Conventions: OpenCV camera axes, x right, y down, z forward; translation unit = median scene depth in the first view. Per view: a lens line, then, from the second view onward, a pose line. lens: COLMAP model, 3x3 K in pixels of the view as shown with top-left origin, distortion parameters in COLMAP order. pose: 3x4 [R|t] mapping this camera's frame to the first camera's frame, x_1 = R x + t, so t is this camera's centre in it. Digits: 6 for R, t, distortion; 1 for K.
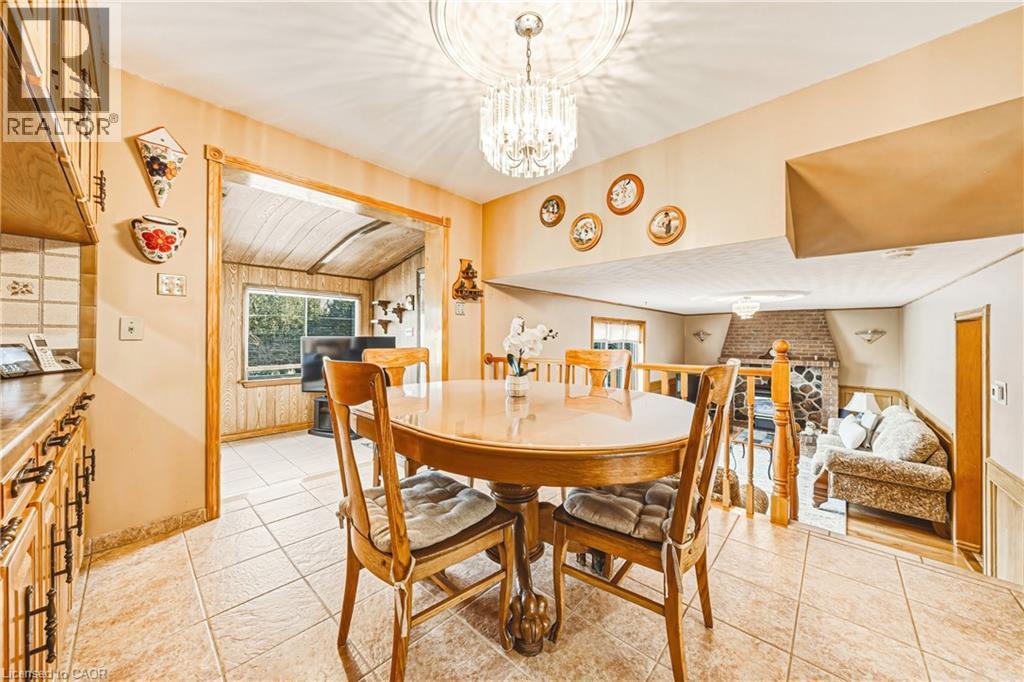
lens RADIAL K [[359.9, 0, 508.4], [0, 359.9, 342.4], [0, 0, 1]] dist [0.000556, 0.000700]
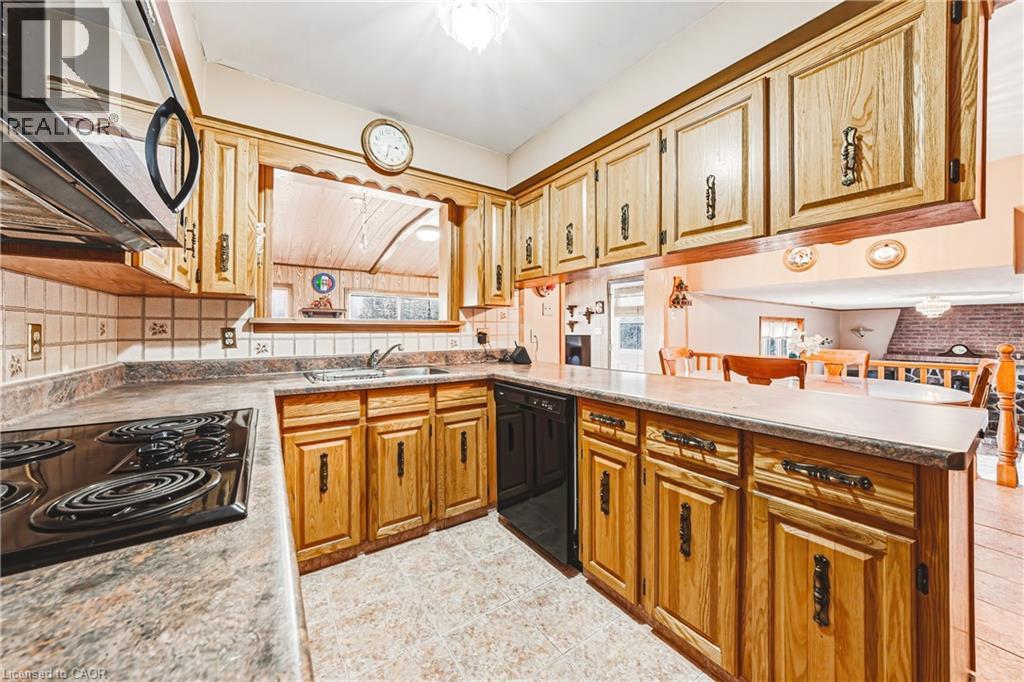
lens RADIAL K [[359.9, 0, 509.8], [0, 359.9, 334.7], [0, 0, 1]] dist [0.000556, 0.000700]
pose [[0.973488, 0.002148, -0.228726, -0.274254], [-0.002087, 0.999998, 0.000509, -0.014829], [0.228727, -0.000018, 0.973491, -0.269441]]
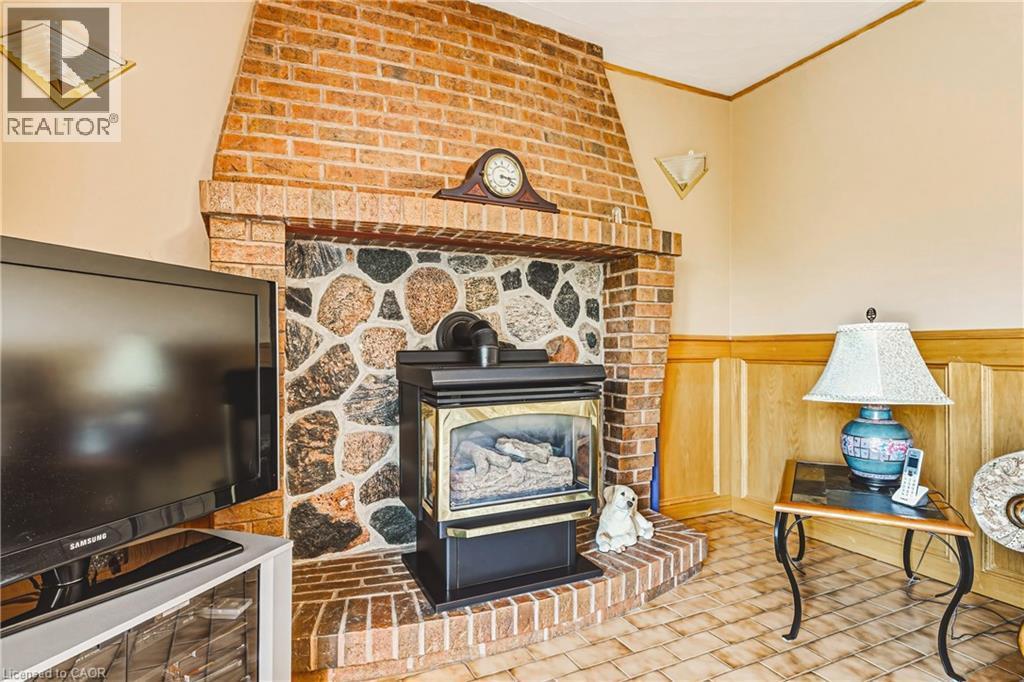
lens RADIAL K [[514.2, 0, 512.6], [0, 514.2, 344.6], [0, 0, 1]] dist [0.022409, 0.000352]
pose [[0.346592, -0.003766, 0.938009, 0.697940], [0.010845, 0.999941, 0.000008, 0.176436], [-0.937953, 0.010170, 0.346612, 1.316816]]
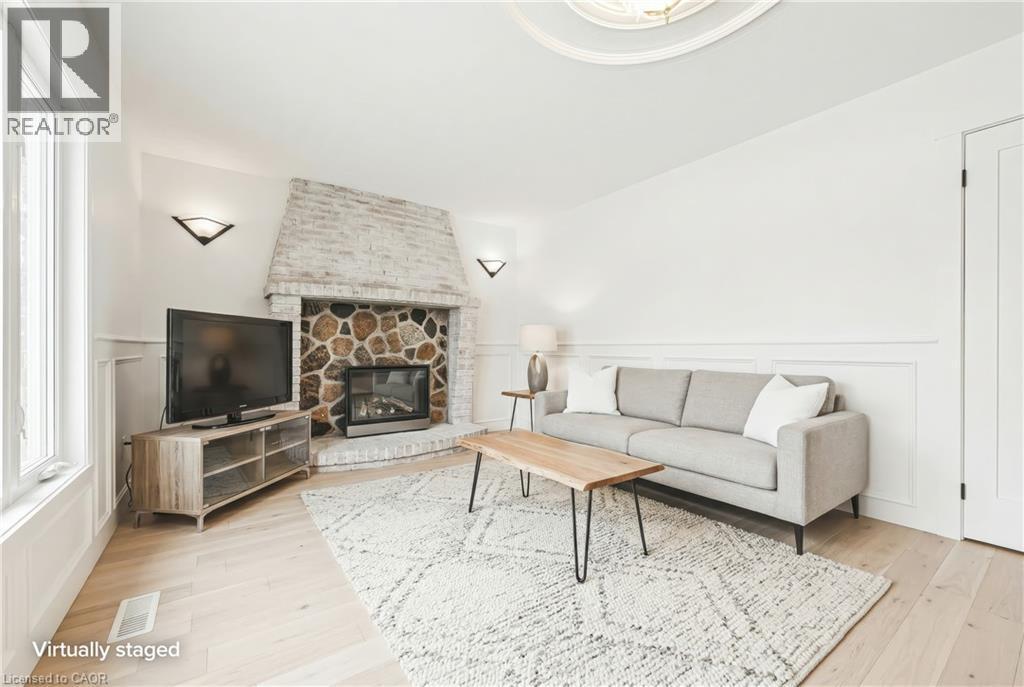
lens RADIAL K [[418.7, 0, 514.2], [0, 418.7, 344.3], [0, 0, 1]] dist [-0.001126, -0.000676]
pose [[0.205058, 0.003737, 0.978743, 0.340217], [0.001099, 0.999991, -0.004048, 0.176309], [-0.978749, 0.001906, 0.205052, 1.075718]]
